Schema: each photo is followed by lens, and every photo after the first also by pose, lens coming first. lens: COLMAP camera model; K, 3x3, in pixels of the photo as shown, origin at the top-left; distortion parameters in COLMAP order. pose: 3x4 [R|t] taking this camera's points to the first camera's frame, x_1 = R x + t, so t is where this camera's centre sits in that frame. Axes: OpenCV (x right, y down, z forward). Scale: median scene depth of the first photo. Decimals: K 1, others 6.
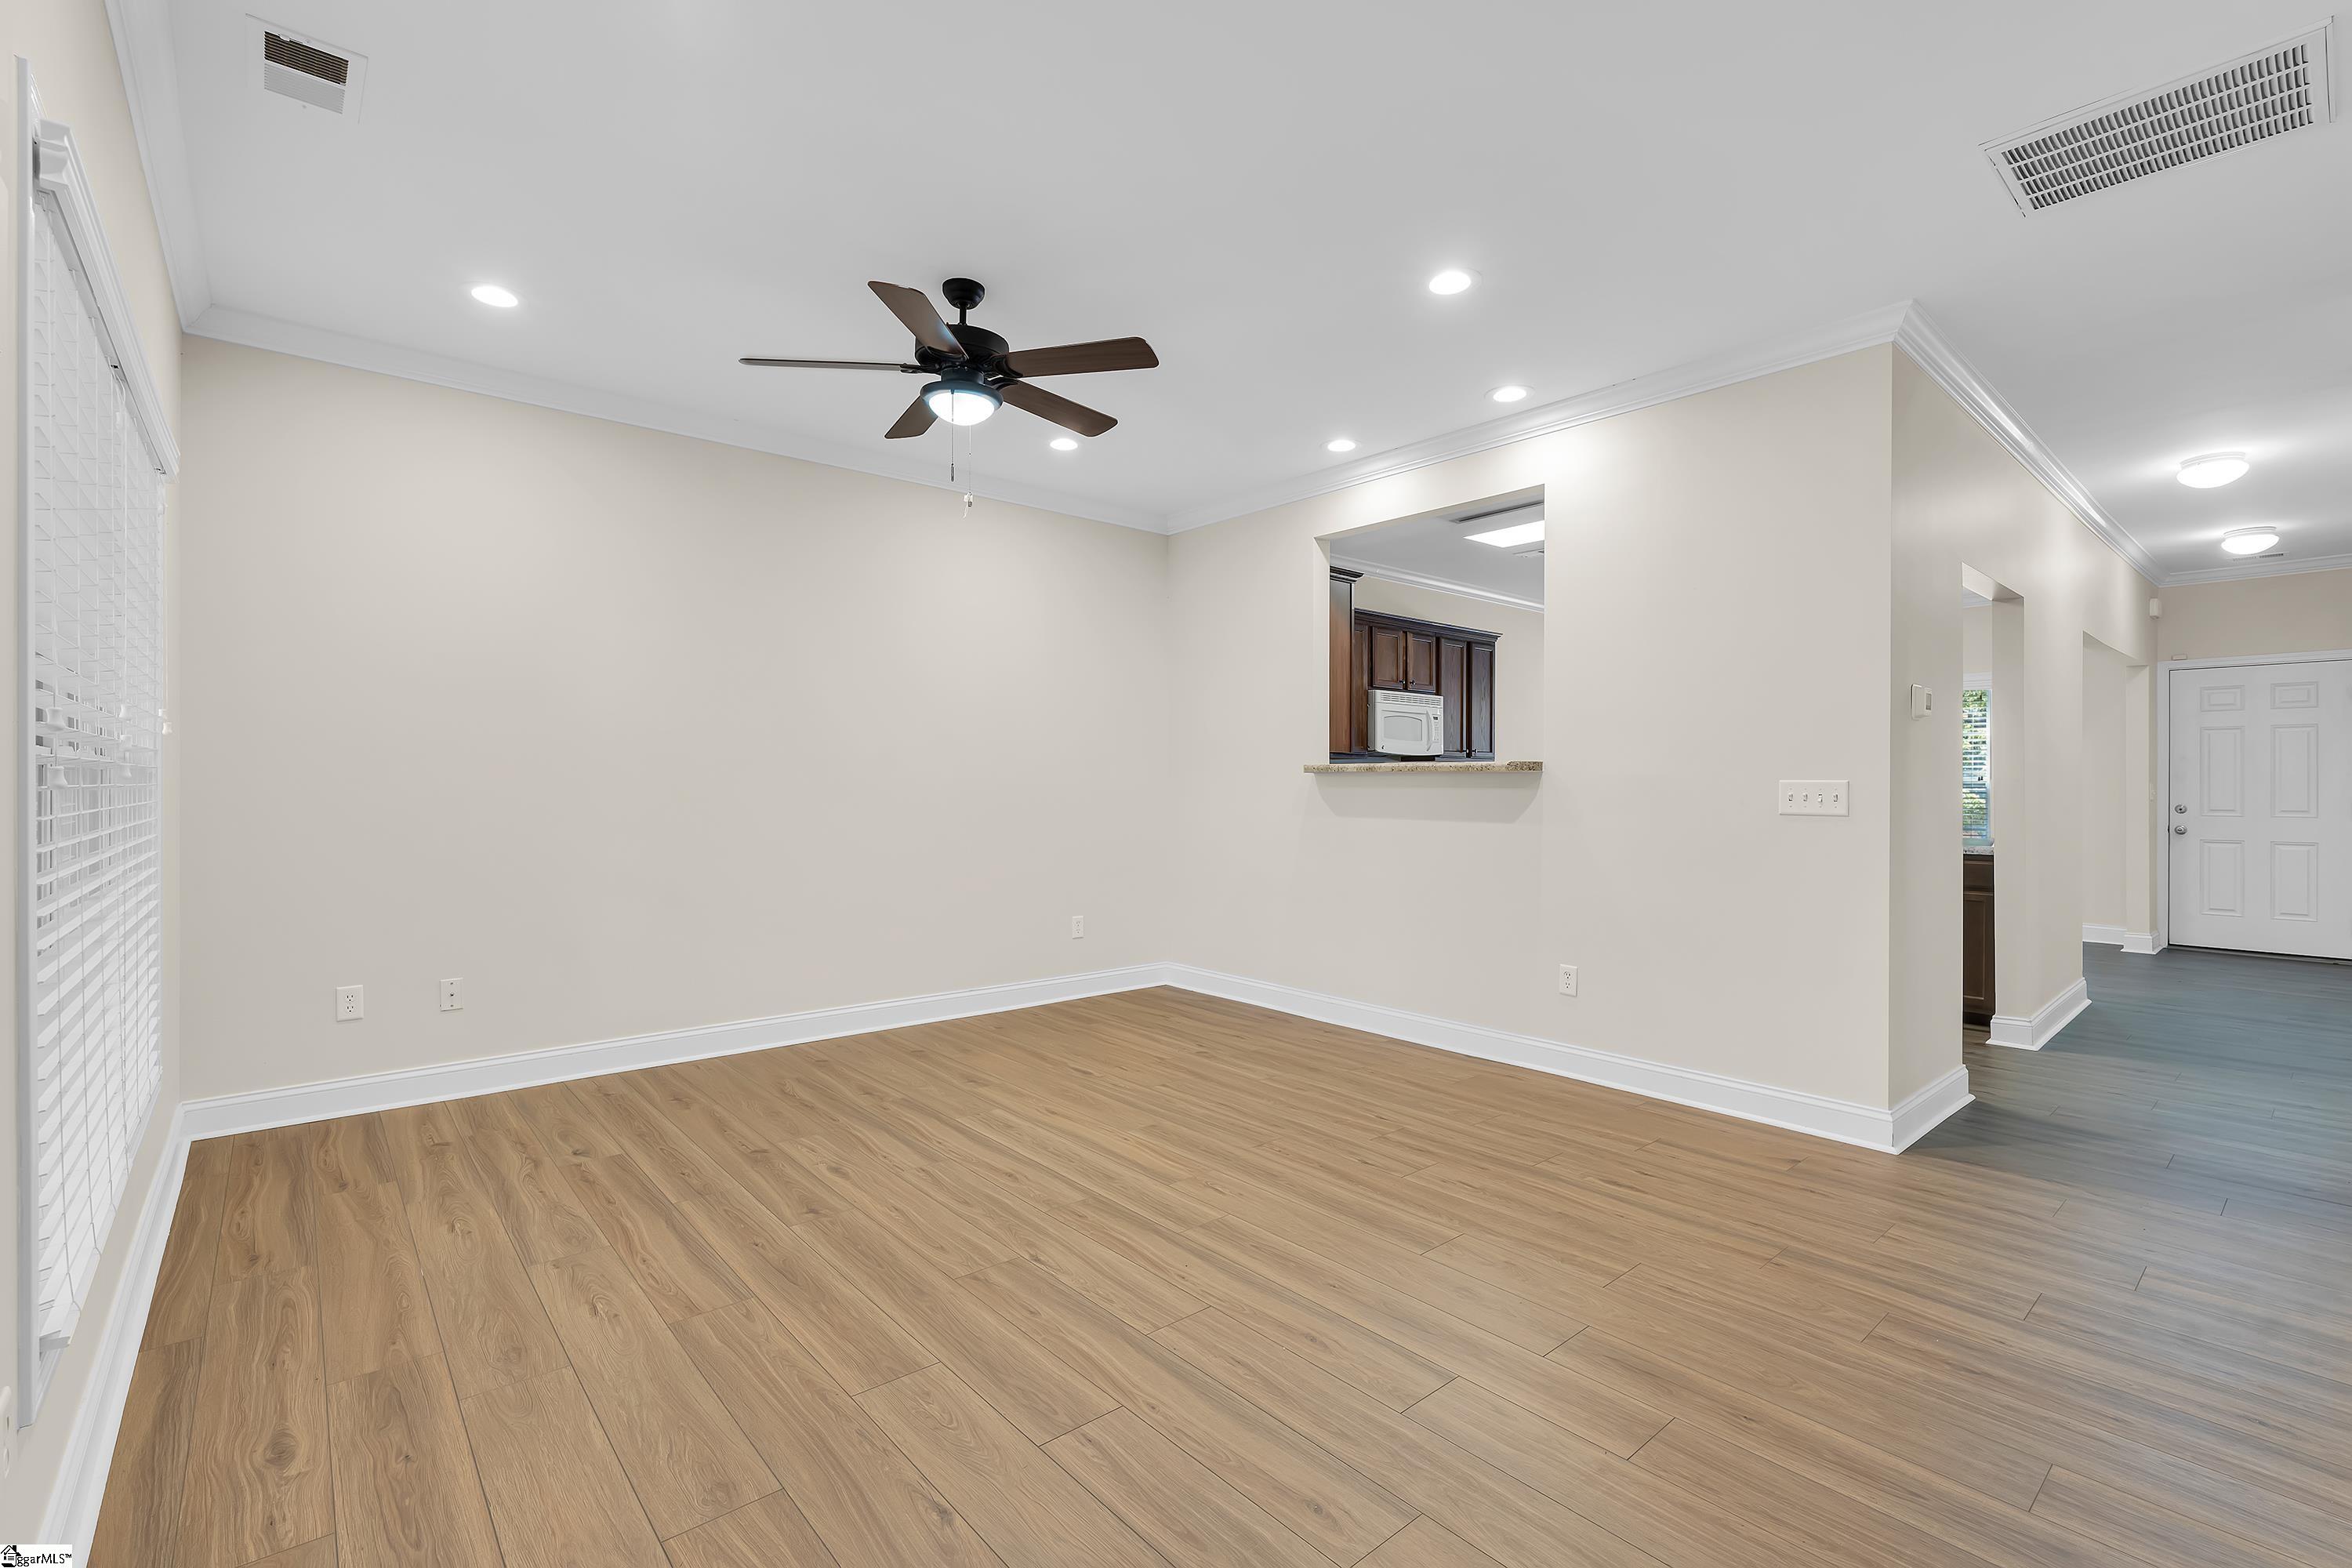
lens RADIAL K [[1034.3, 0, 1176.0], [0, 1034.3, 784.0], [0, 0, 1]] dist [-0.001088, 0.000151]
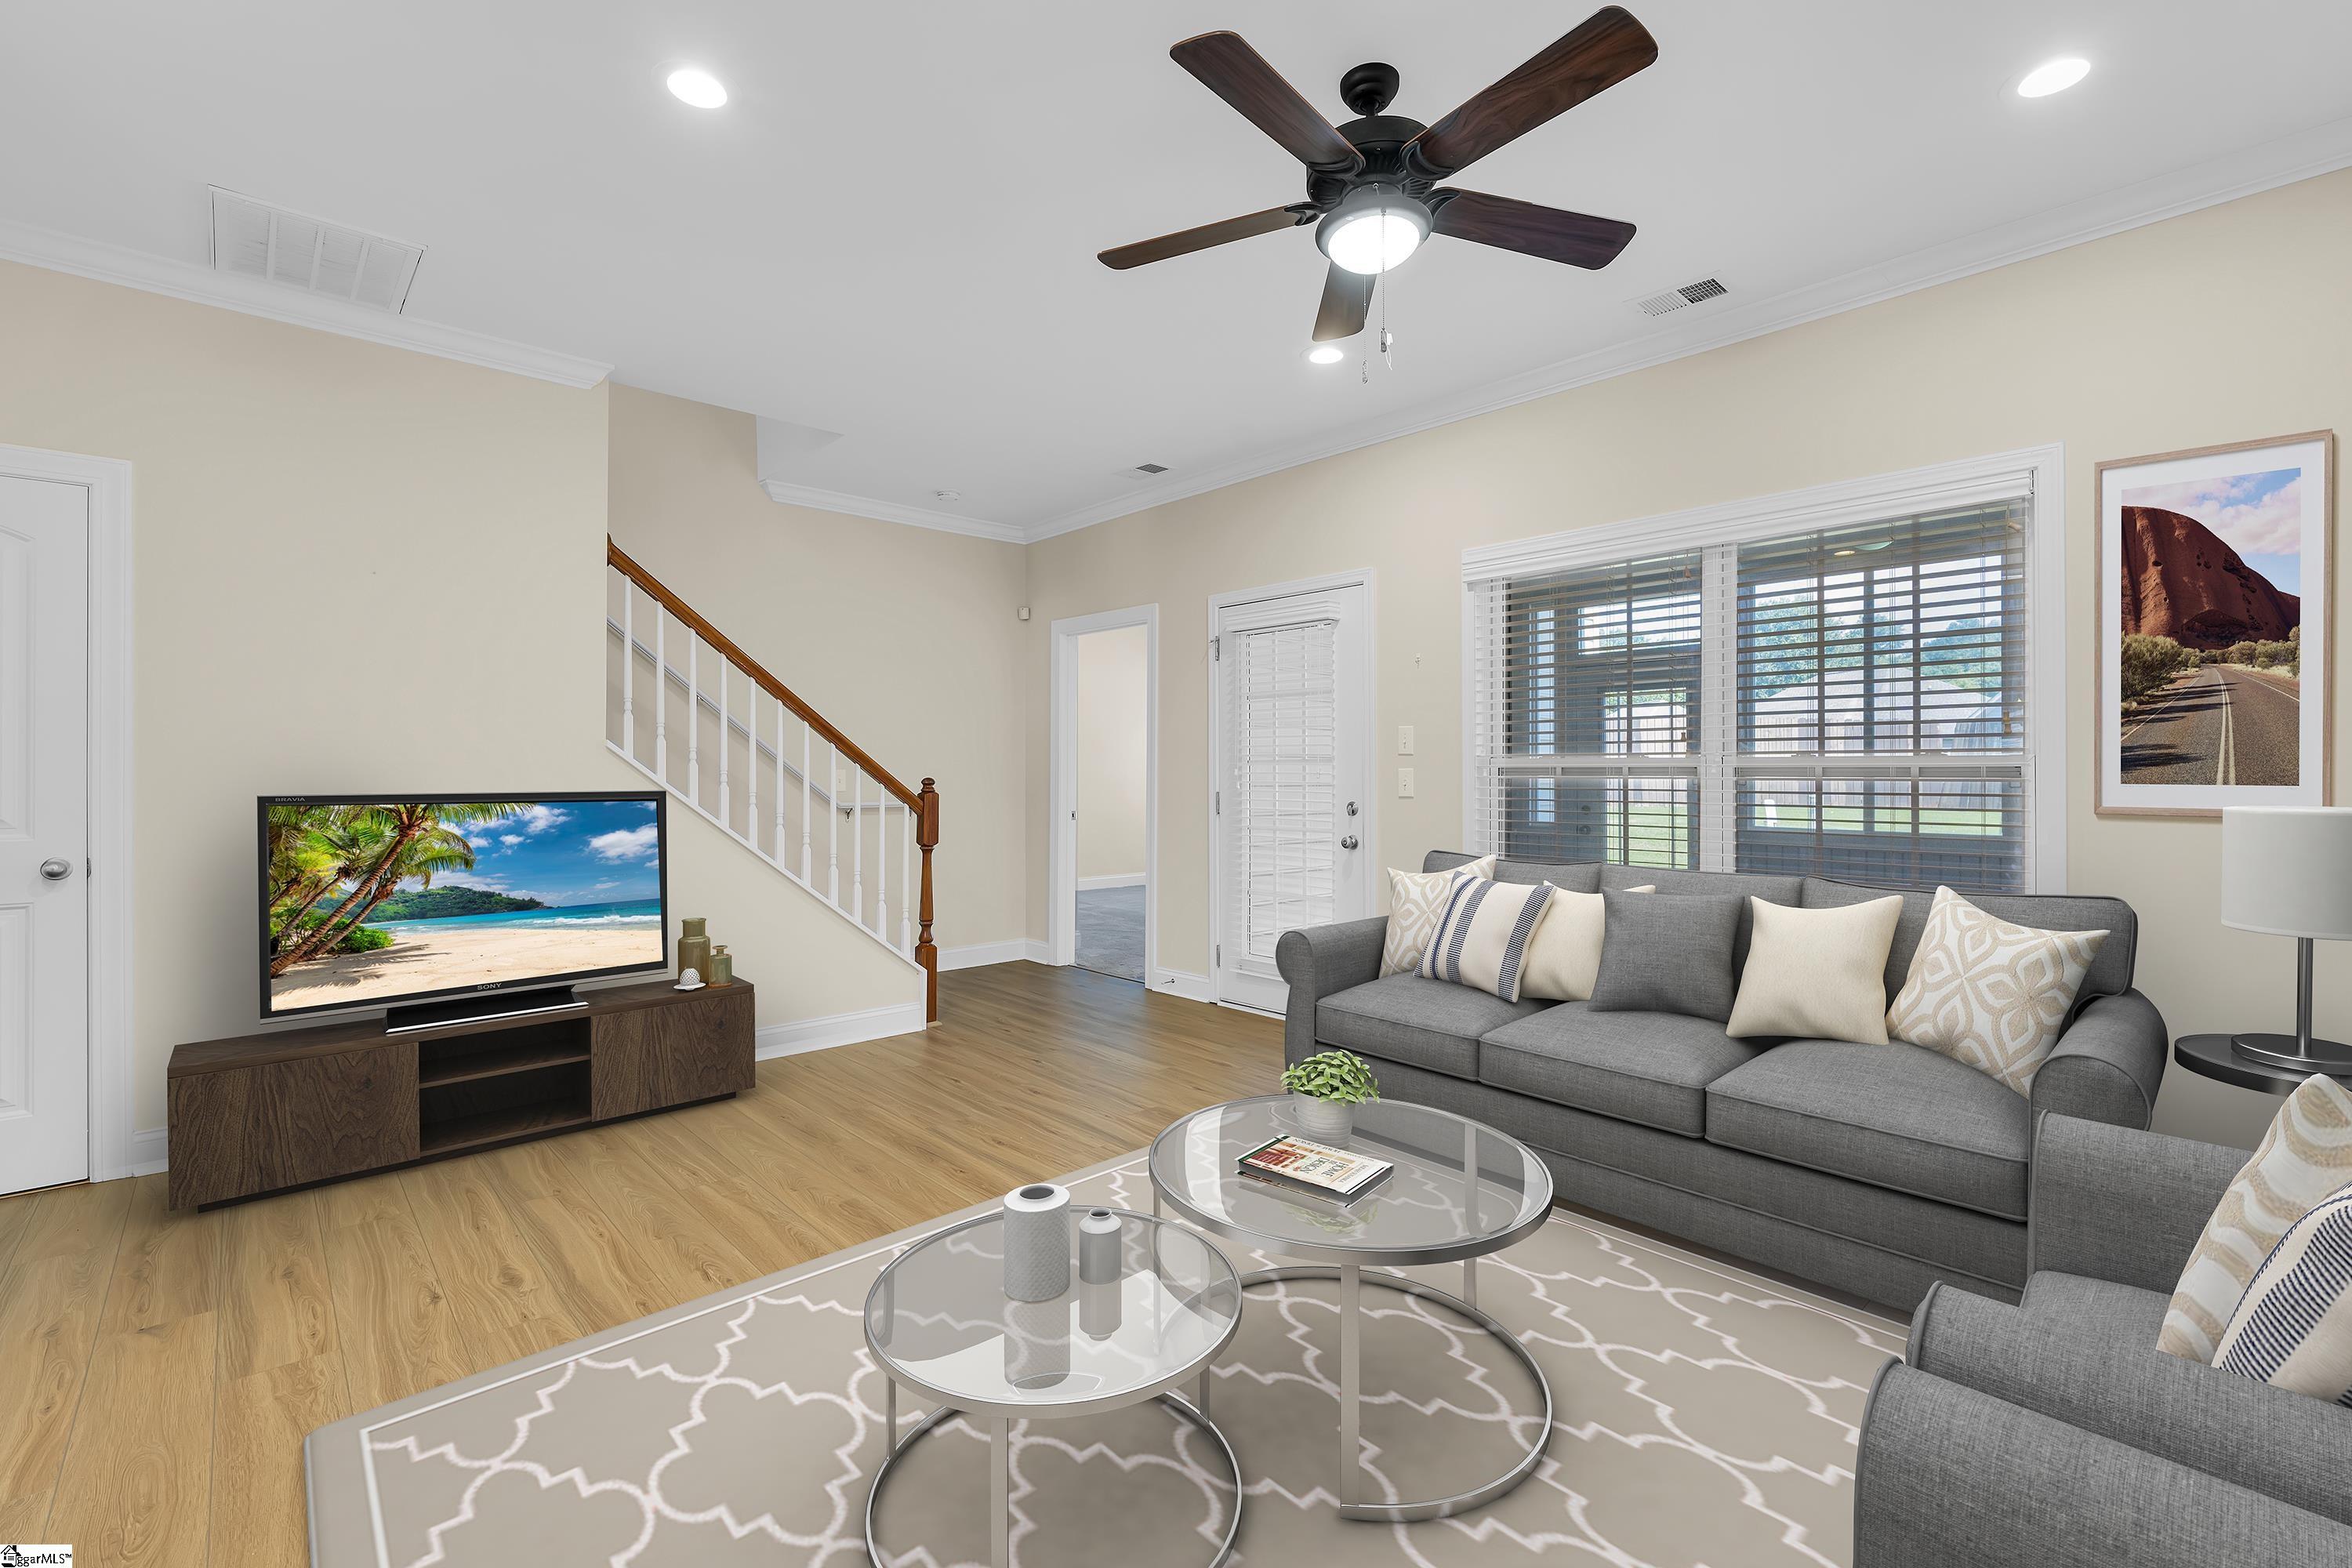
lens RADIAL K [[1034.3, 0, 1176.0], [0, 1034.3, 784.0], [0, 0, 1]] dist [-0.001088, 0.000151]
pose [[-0.999388, -0.001747, -0.034942, -0.050993], [-0.002041, 0.999963, 0.008397, 0.004051], [0.034926, 0.008463, -0.999354, 1.872778]]
